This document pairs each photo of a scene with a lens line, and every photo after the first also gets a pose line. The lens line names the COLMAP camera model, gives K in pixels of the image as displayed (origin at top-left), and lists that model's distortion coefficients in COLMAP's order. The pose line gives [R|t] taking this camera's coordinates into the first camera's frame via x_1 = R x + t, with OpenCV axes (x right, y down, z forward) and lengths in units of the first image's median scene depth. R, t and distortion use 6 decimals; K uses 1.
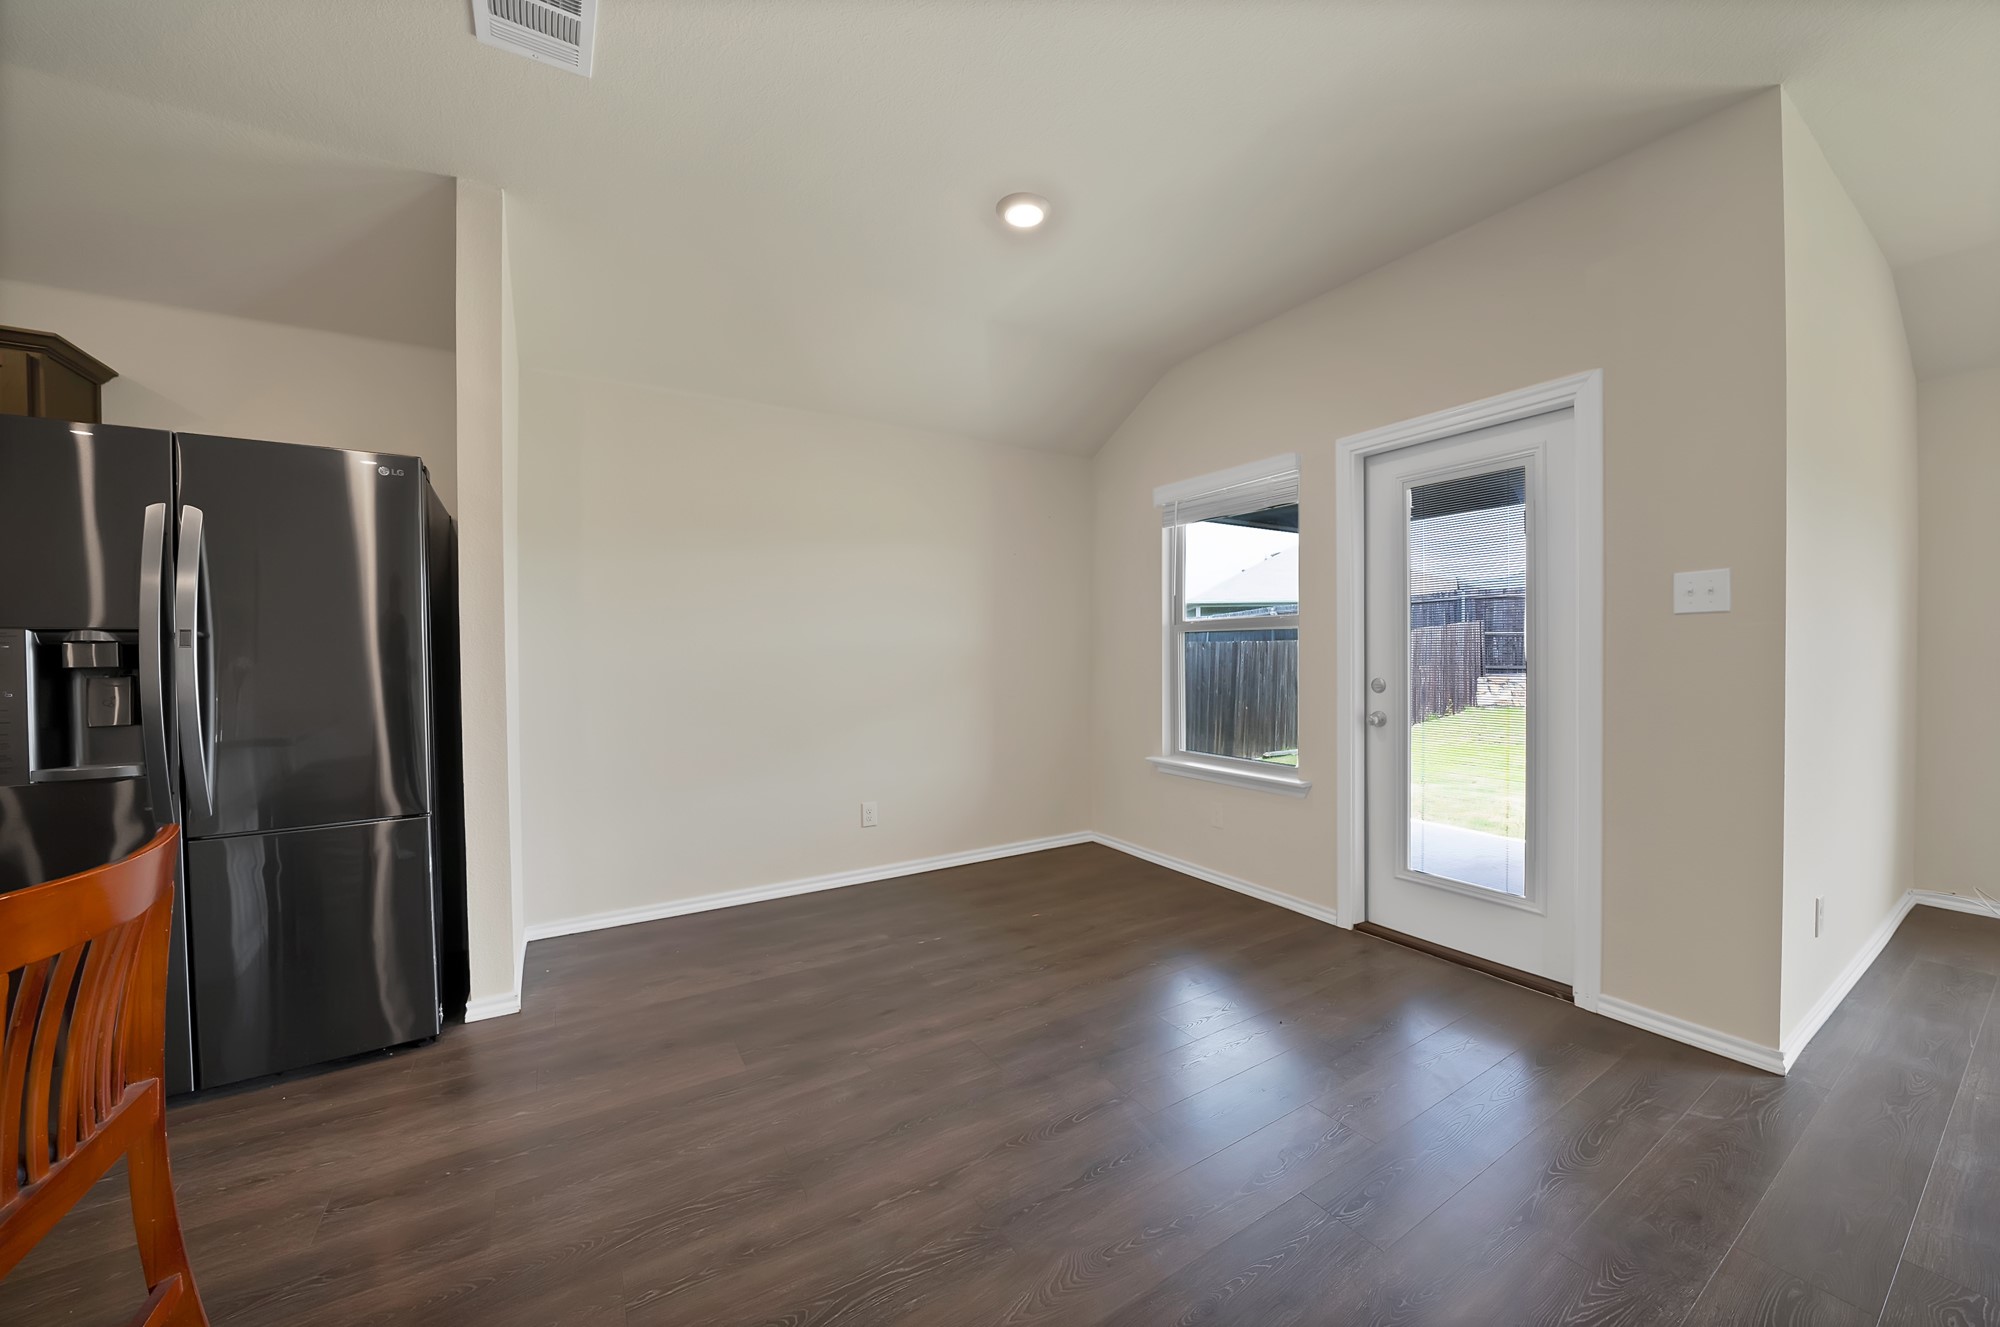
lens RADIAL K [[717.0, 0, 1000.0], [0, 717.0, 663.5], [0, 0, 1]] dist [-0.014296, 0.000210]
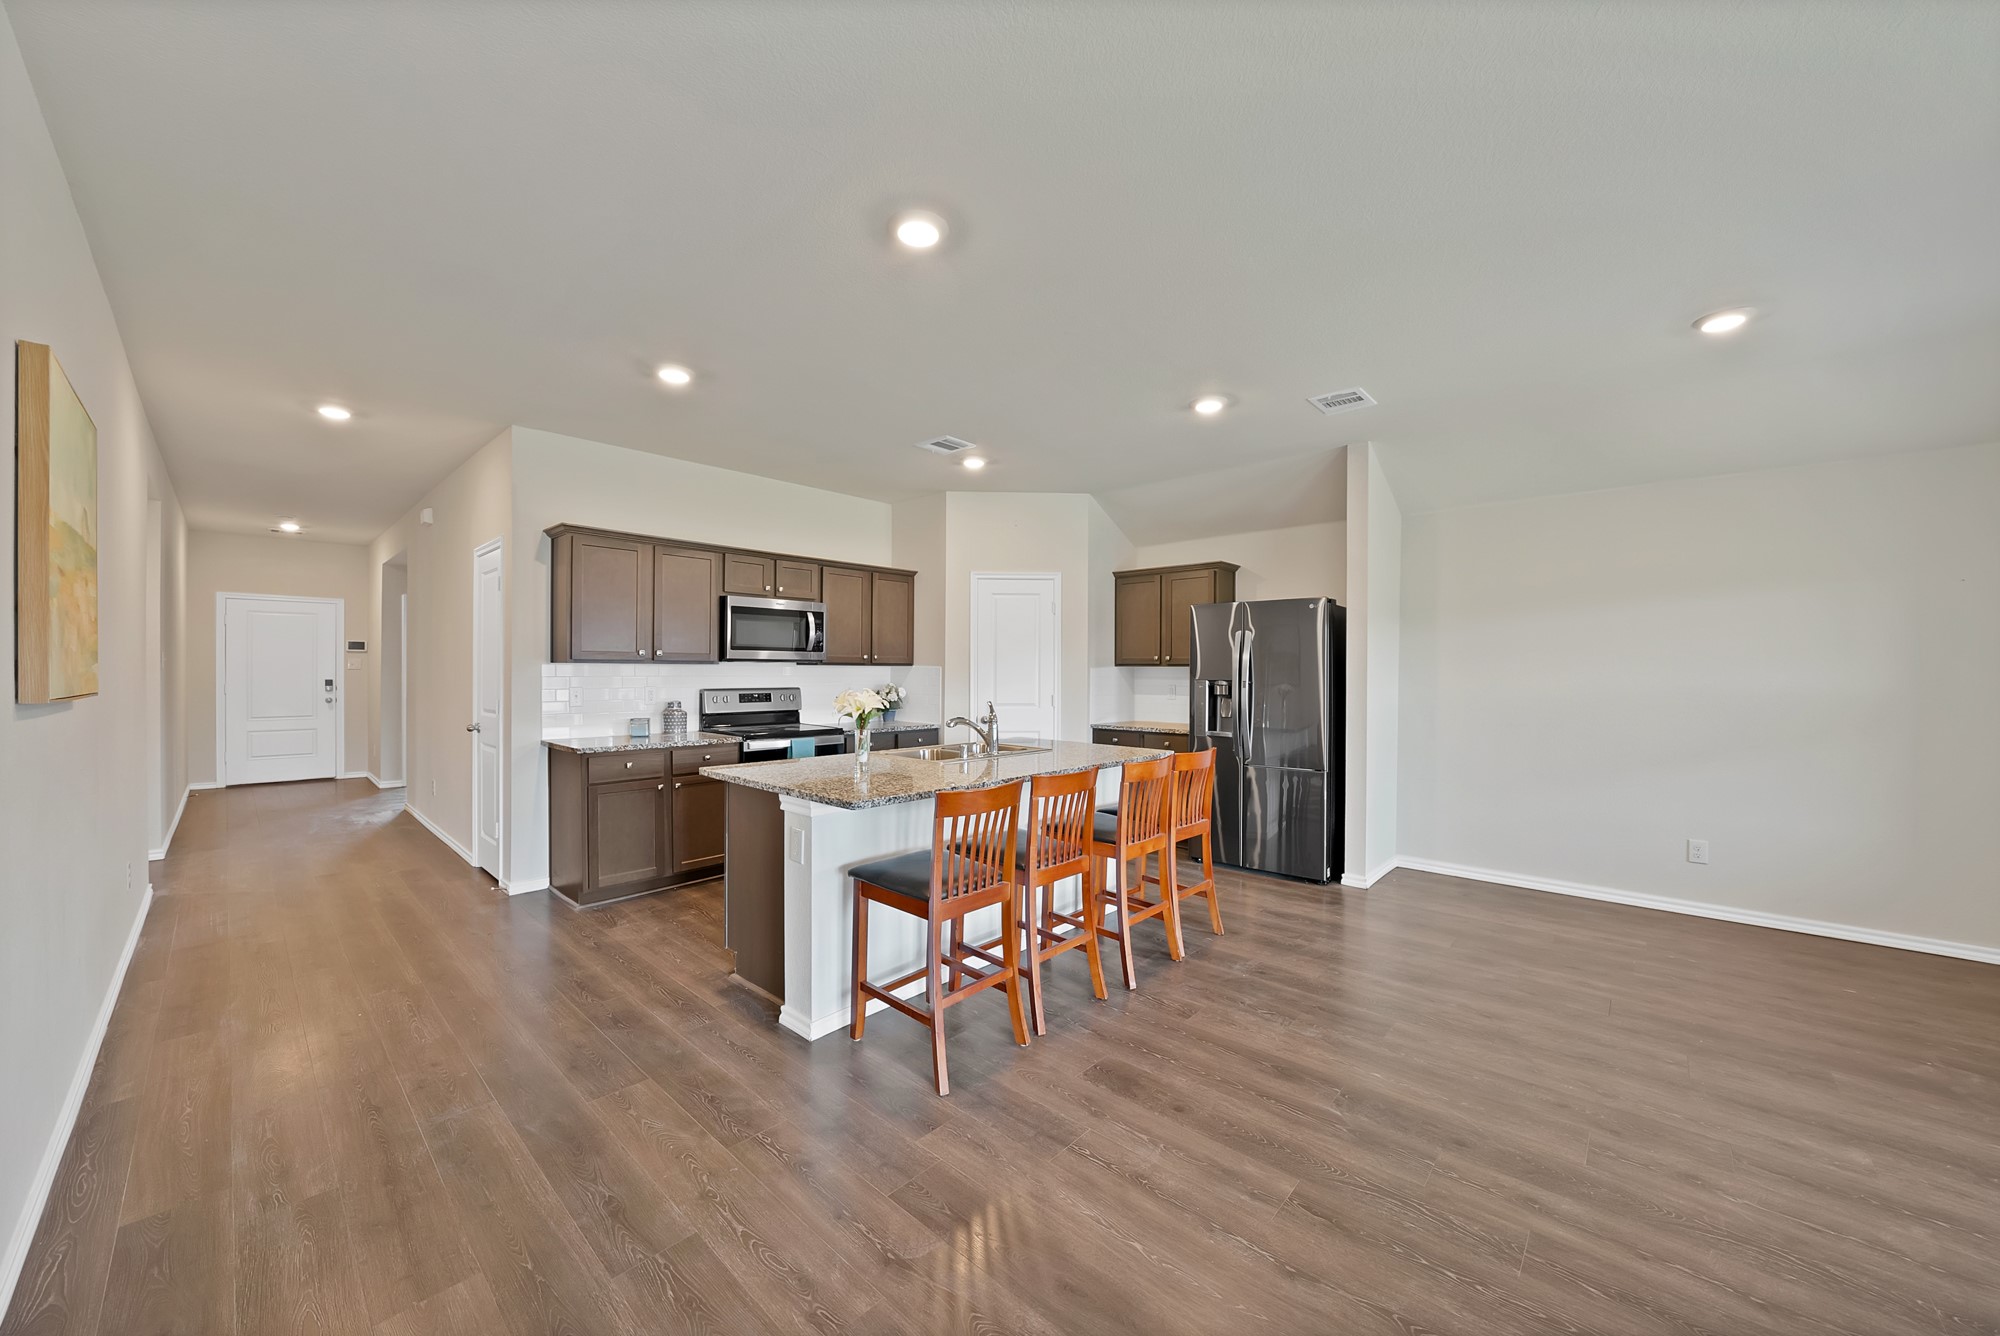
lens RADIAL K [[727.6, 0, 998.1], [0, 727.6, 673.9], [0, 0, 1]] dist [-0.025568, 0.002688]
pose [[0.273040, 0.011979, -0.961928, 0.811697], [-0.021083, 0.999757, 0.006466, -0.052448], [0.961772, 0.018515, 0.273226, -0.412229]]
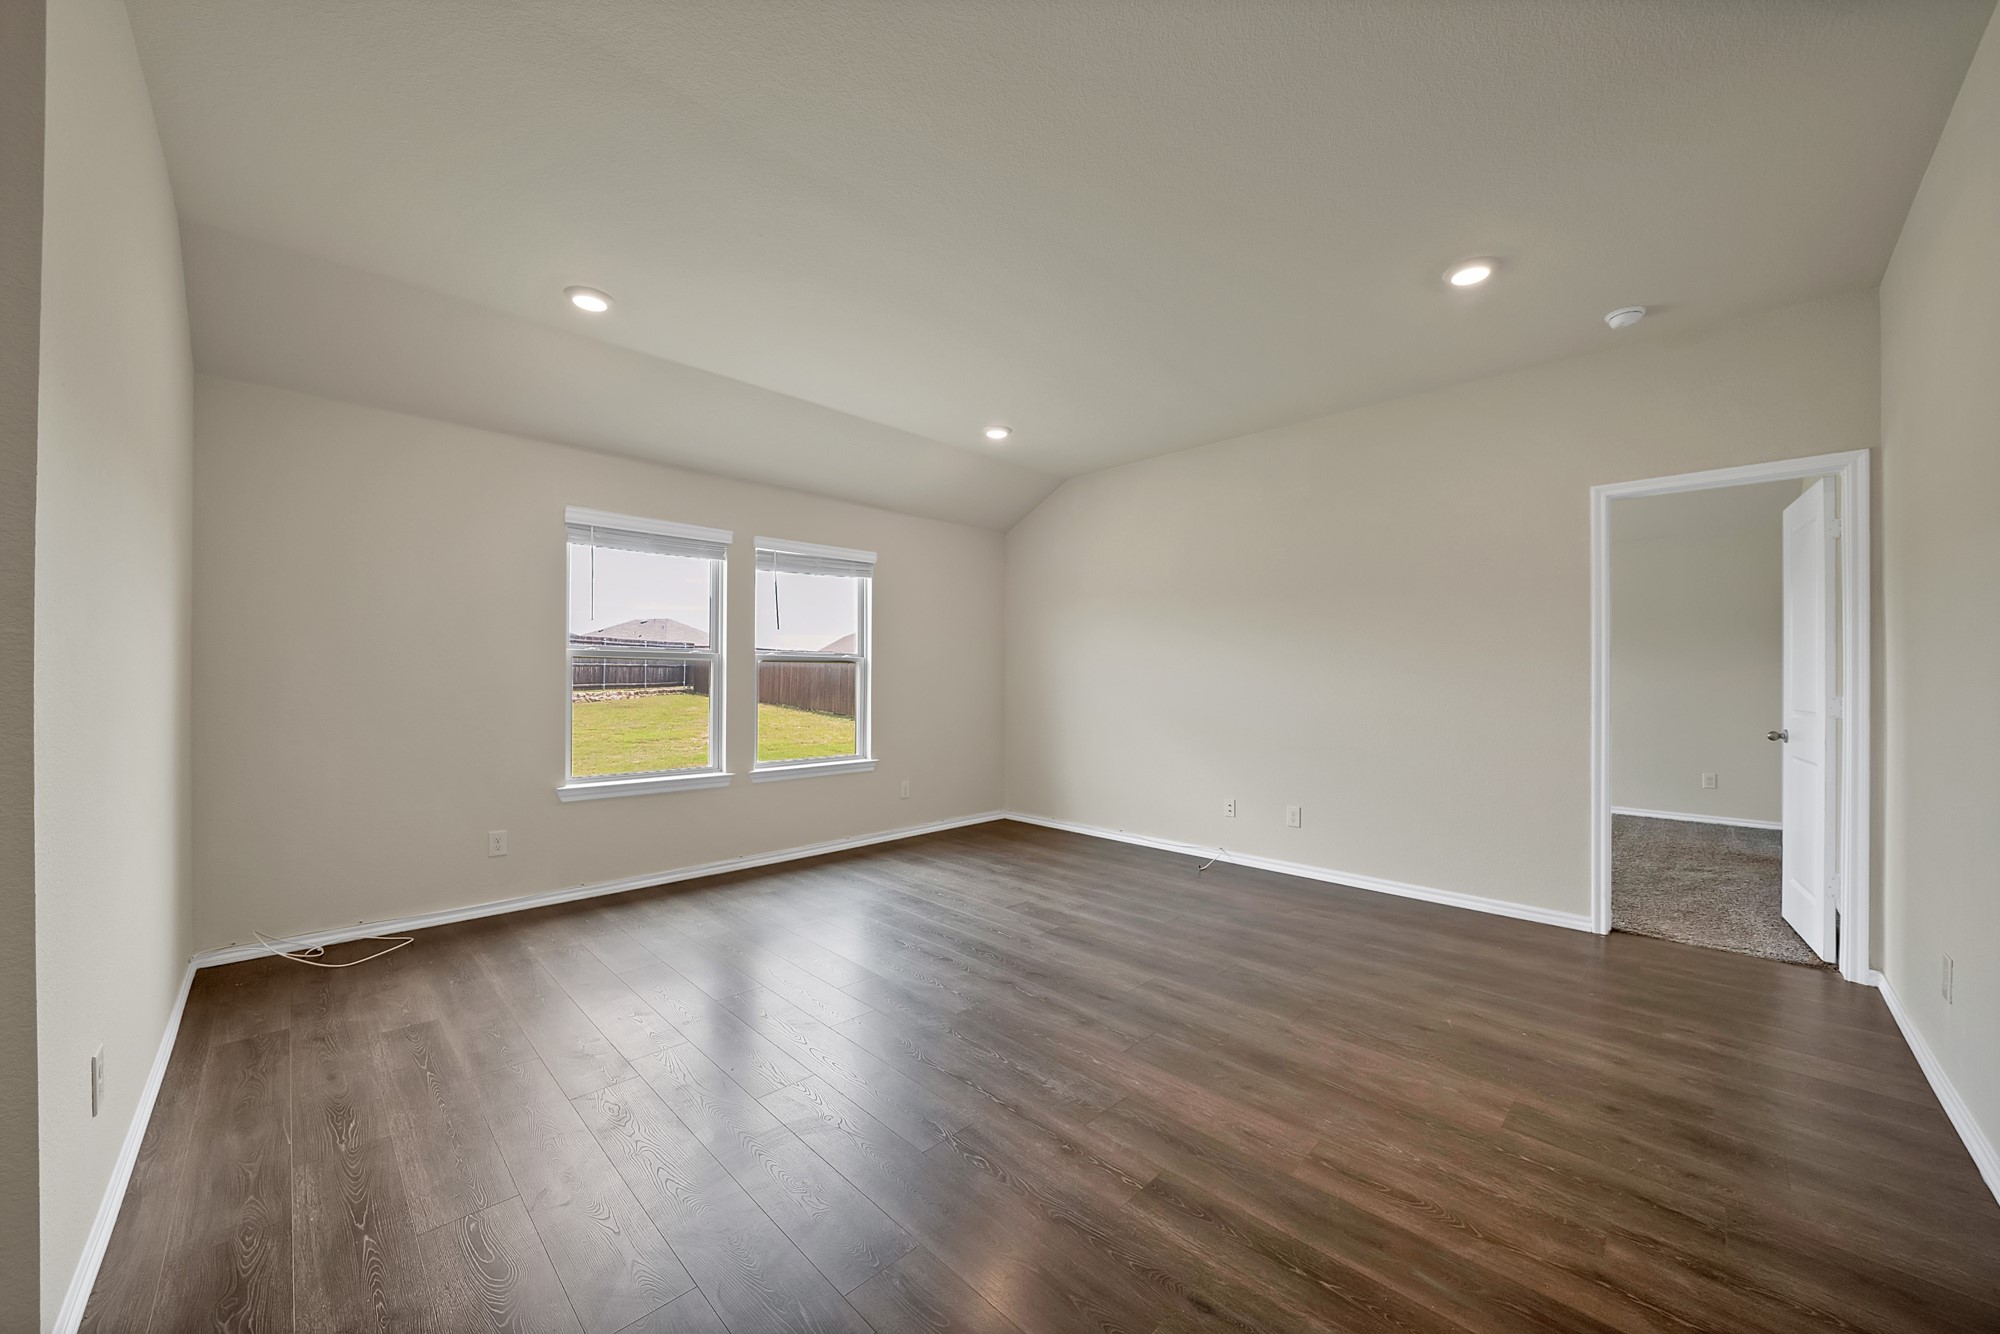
lens RADIAL K [[723.2, 0, 1000.1], [0, 723.2, 679.8], [0, 0, 1]] dist [-0.023983, 0.000190]
pose [[-0.226893, 0.003611, 0.973913, 0.297640], [0.012452, 0.999922, -0.000807, -0.000628], [-0.973840, 0.011944, -0.226921, 0.273847]]
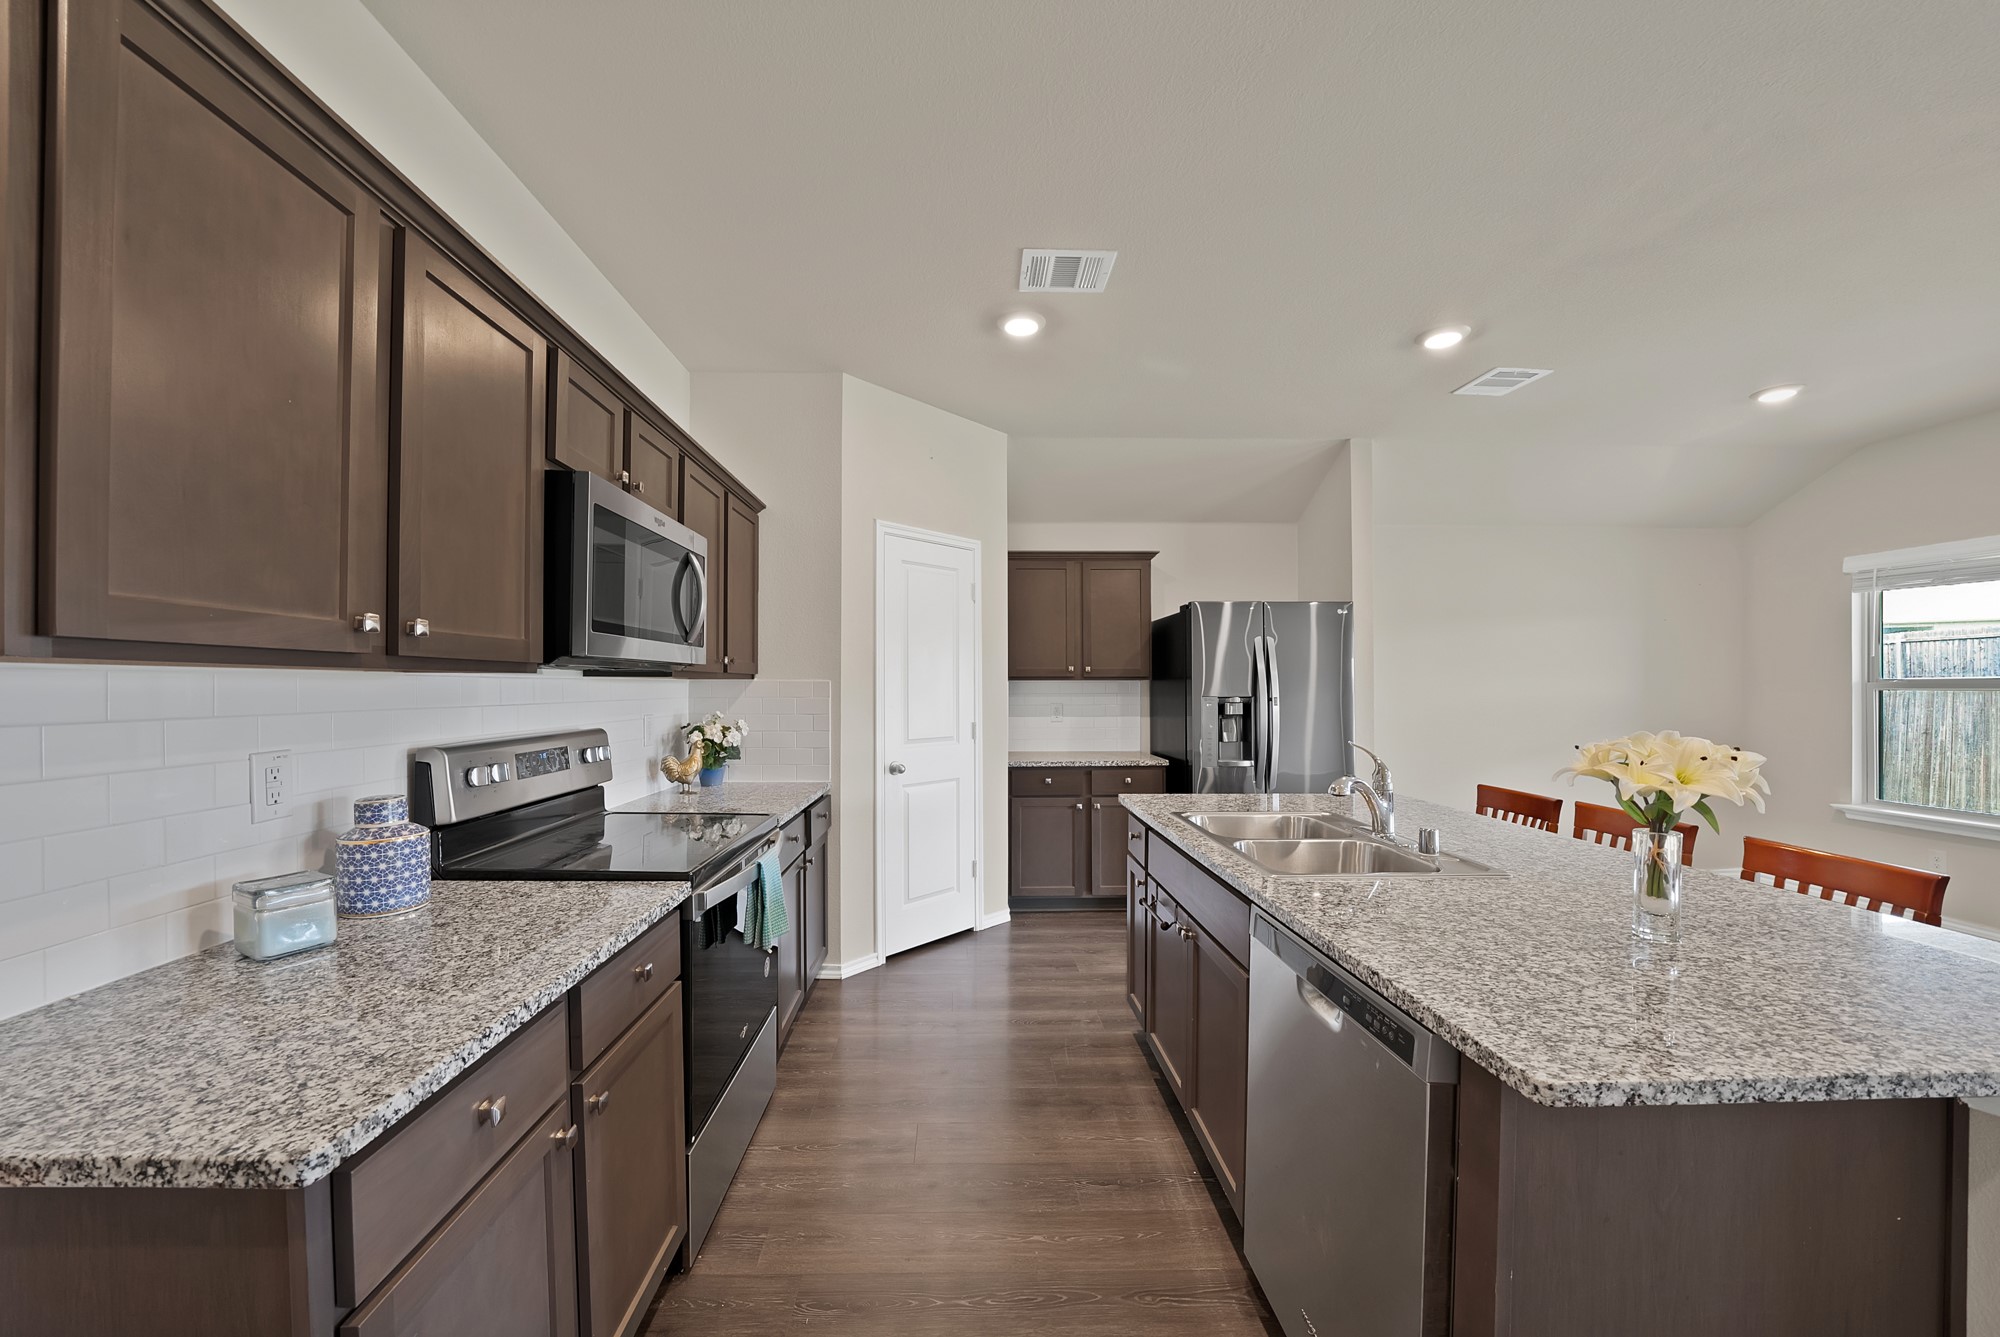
lens RADIAL K [[732.5, 0, 964.1], [0, 732.5, 672.3], [0, 0, 1]] dist [-0.024247, 0.000100]
pose [[0.857007, -0.001557, -0.515302, -0.614056], [-0.014008, 0.999555, -0.026318, -0.038382], [0.515114, 0.029773, 0.856605, -0.972810]]
